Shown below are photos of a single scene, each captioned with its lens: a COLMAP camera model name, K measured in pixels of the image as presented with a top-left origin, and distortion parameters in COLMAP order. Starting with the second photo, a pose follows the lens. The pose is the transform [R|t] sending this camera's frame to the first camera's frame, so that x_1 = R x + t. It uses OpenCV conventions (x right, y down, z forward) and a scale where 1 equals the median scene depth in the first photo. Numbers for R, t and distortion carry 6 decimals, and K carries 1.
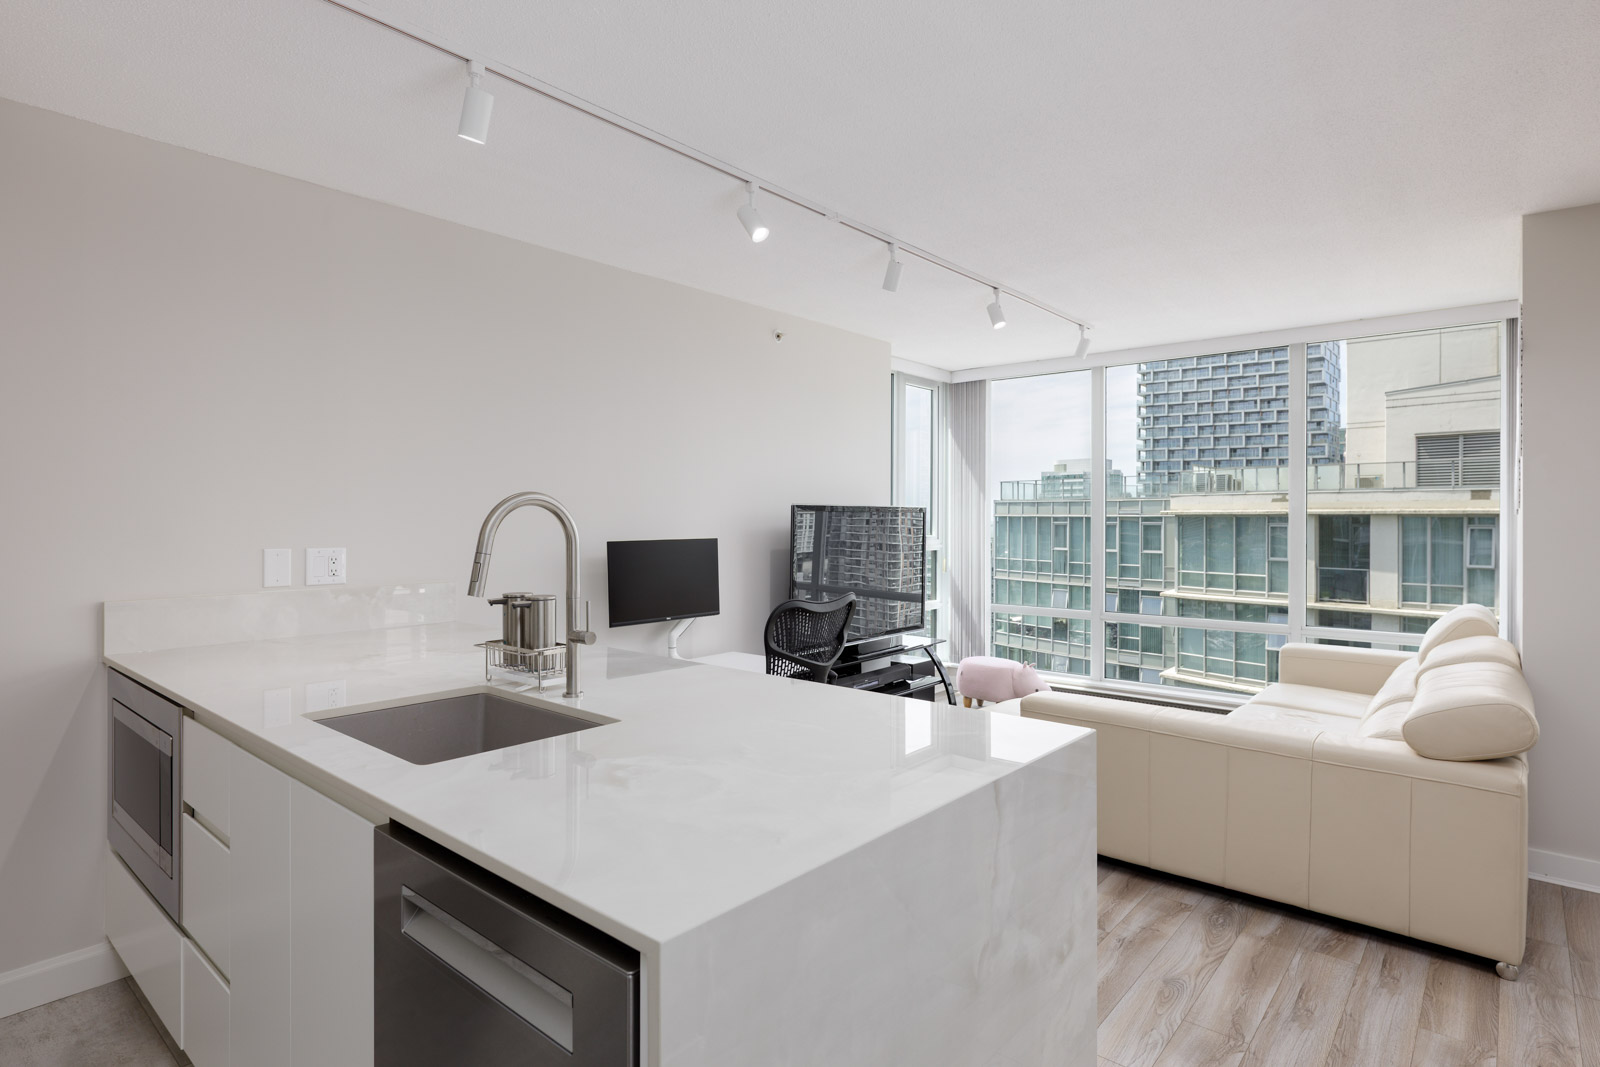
lens RADIAL K [[888.4, 0, 824.1], [0, 888.4, 527.3], [0, 0, 1]] dist [0.009368, -0.007171]
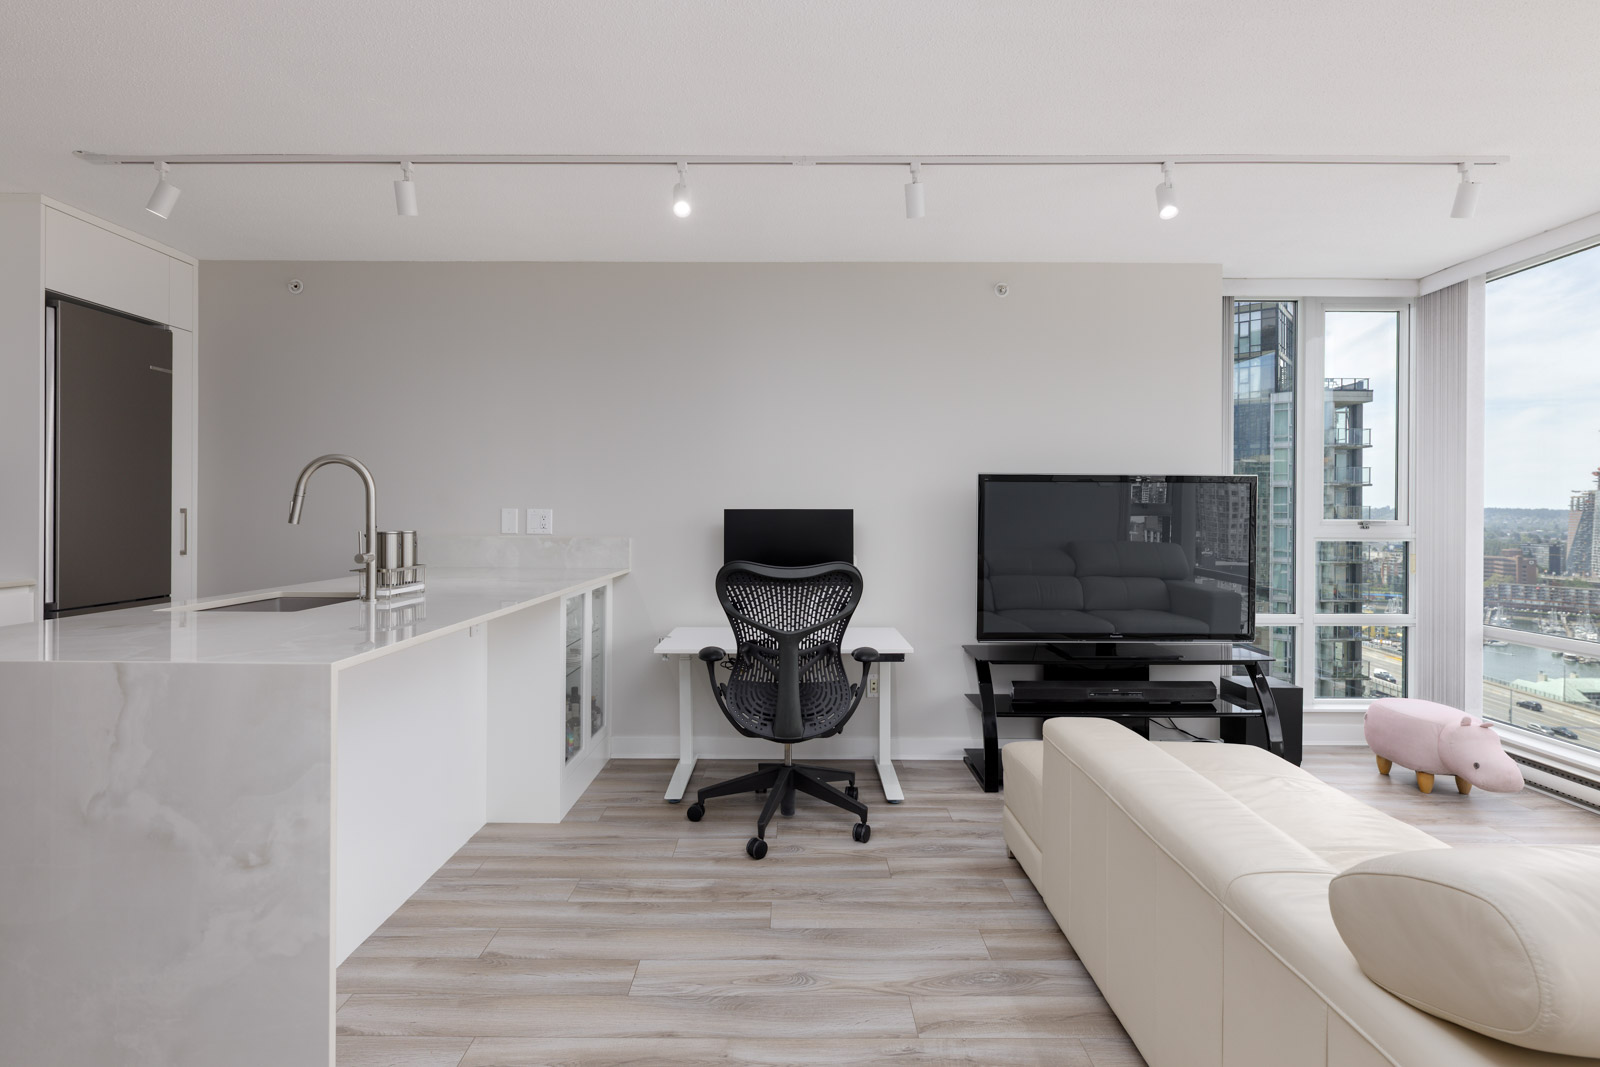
lens RADIAL K [[865.1, 0, 828.1], [0, 865.1, 508.6], [0, 0, 1]] dist [0.004995, -0.001345]
pose [[0.608093, -0.003924, -0.793856, 0.838398], [-0.014126, 0.999776, -0.015762, 0.037636], [0.793740, 0.020799, 0.607901, 0.506187]]
